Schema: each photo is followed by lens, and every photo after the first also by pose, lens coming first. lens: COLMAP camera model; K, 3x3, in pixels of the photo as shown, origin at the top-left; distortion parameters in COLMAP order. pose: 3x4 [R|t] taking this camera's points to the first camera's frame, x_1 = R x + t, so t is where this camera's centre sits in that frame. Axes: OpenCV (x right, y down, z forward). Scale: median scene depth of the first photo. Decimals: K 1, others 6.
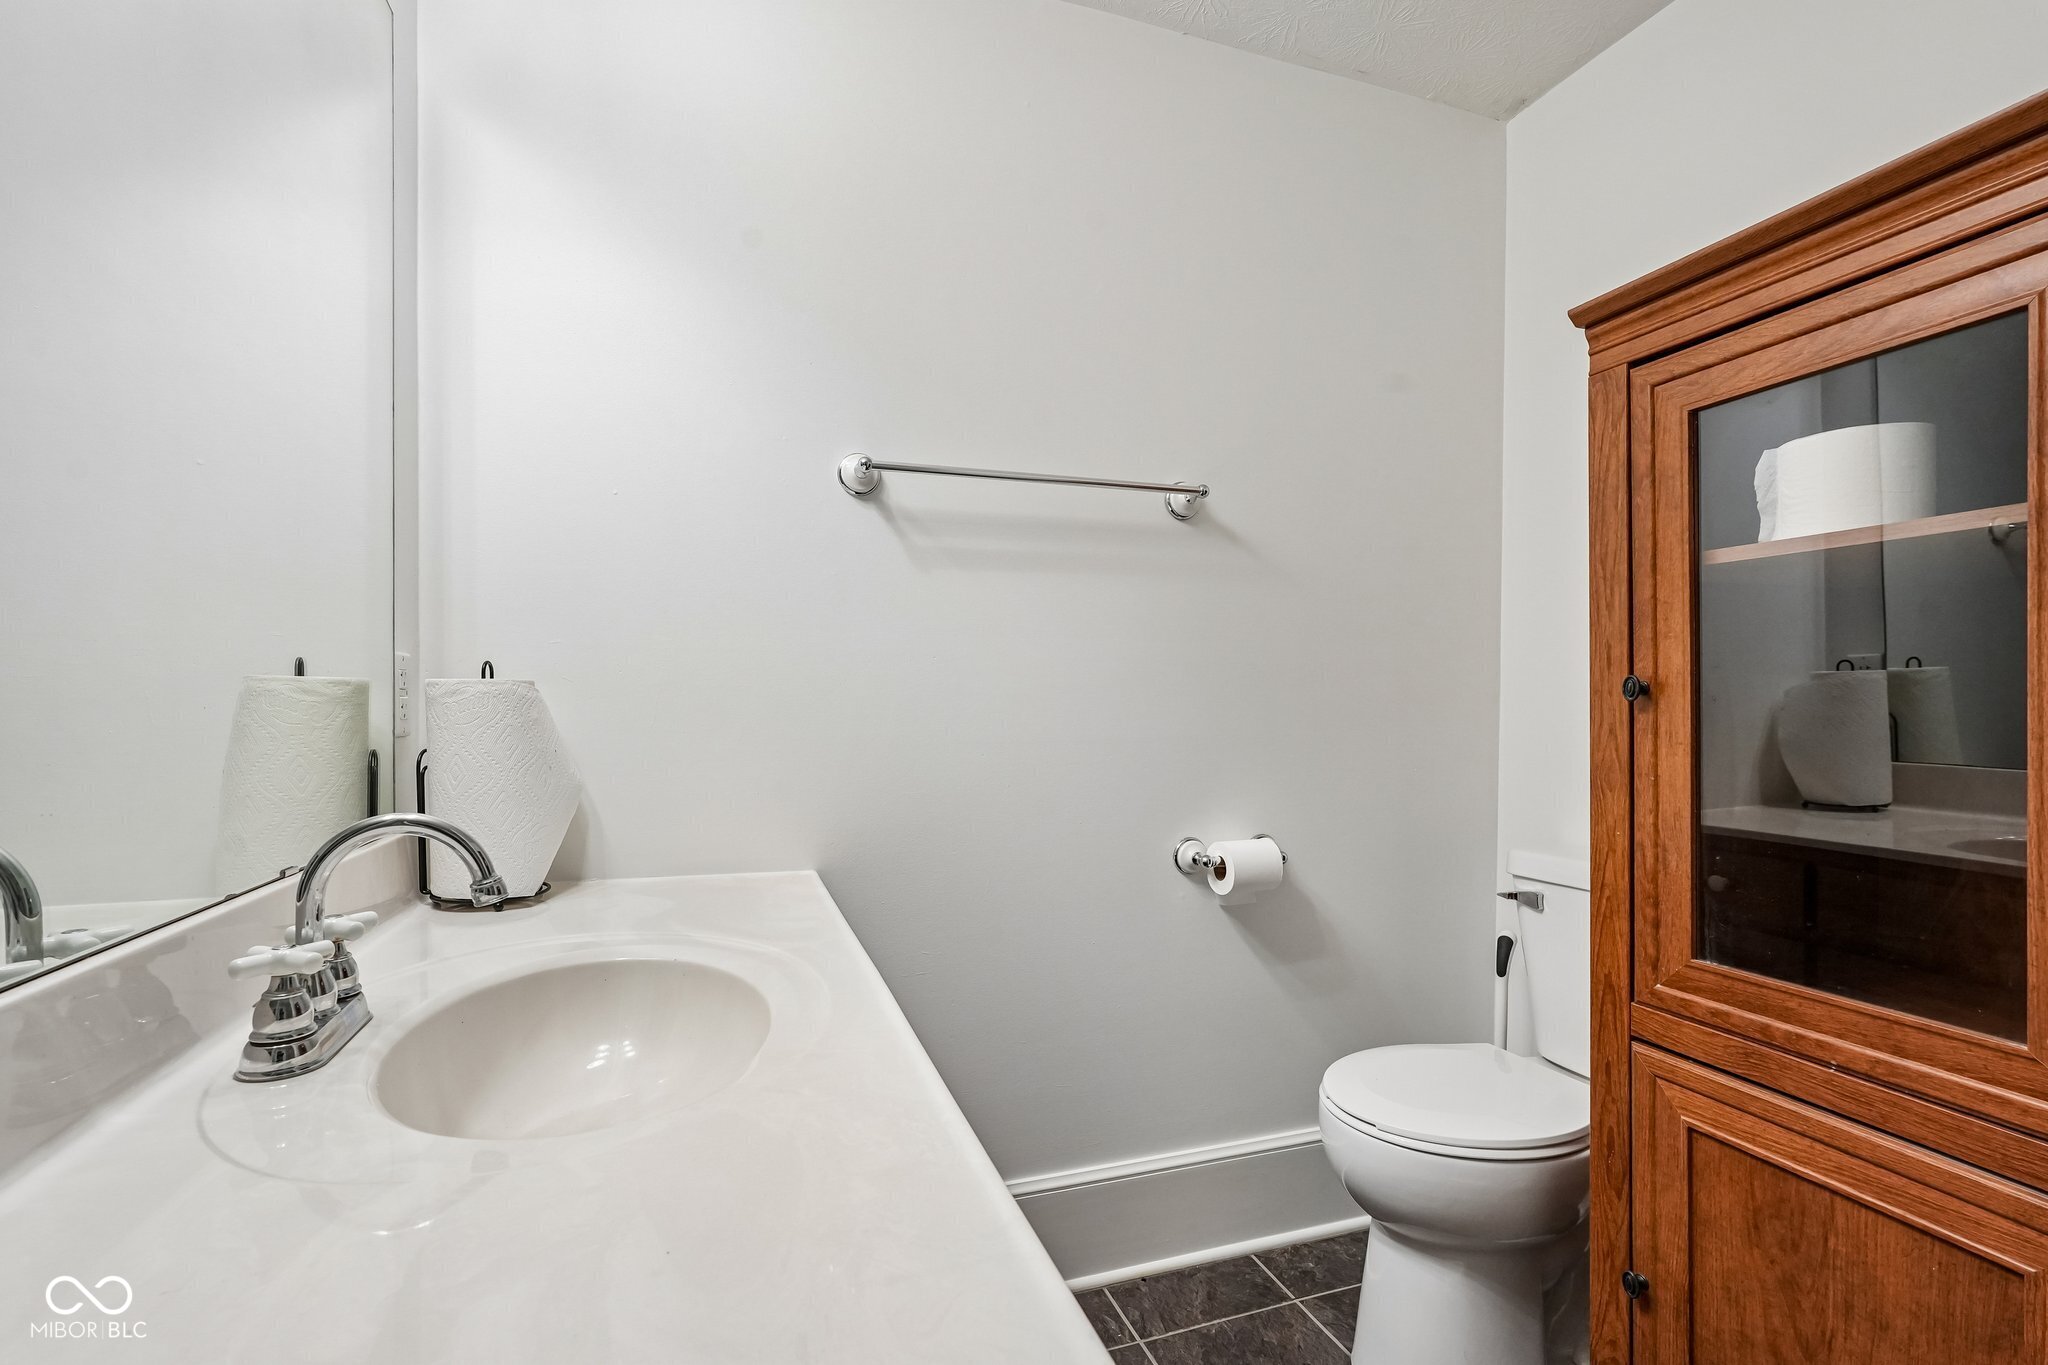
lens RADIAL K [[893.2, 0, 1024.0], [0, 893.2, 682.5], [0, 0, 1]] dist [-0.008413, 0.000674]
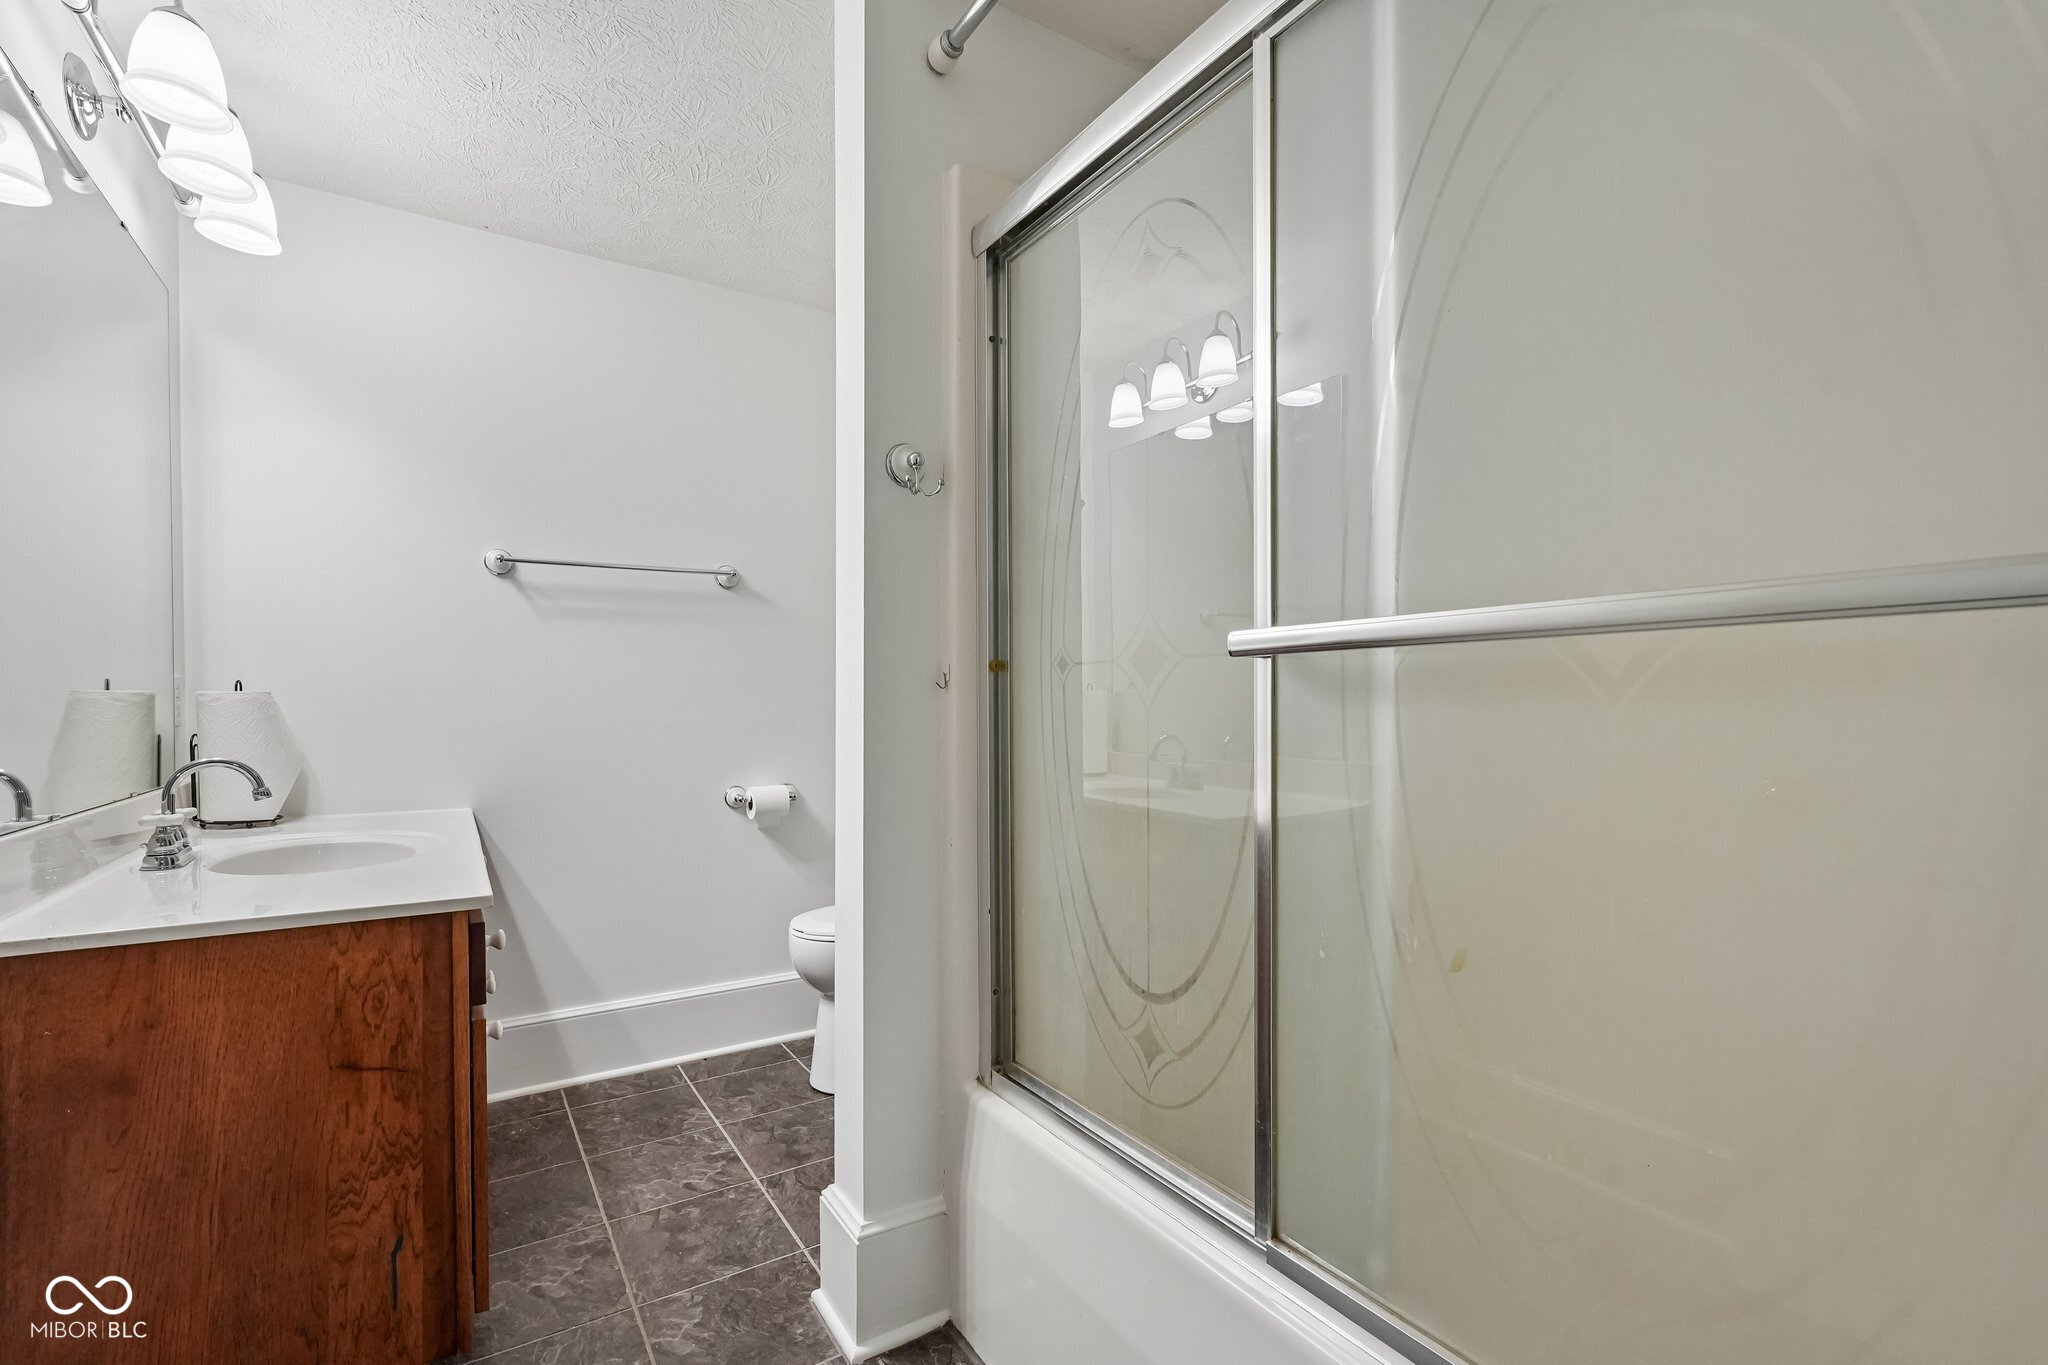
lens RADIAL K [[908.2, 0, 1023.9], [0, 908.2, 694.4], [0, 0, 1]] dist [0.000417, 0.000359]
pose [[0.973254, -0.003452, 0.229705, 0.401320], [-0.000057, 0.999883, 0.015268, -0.021747], [-0.229731, -0.014873, 0.973141, -0.910855]]
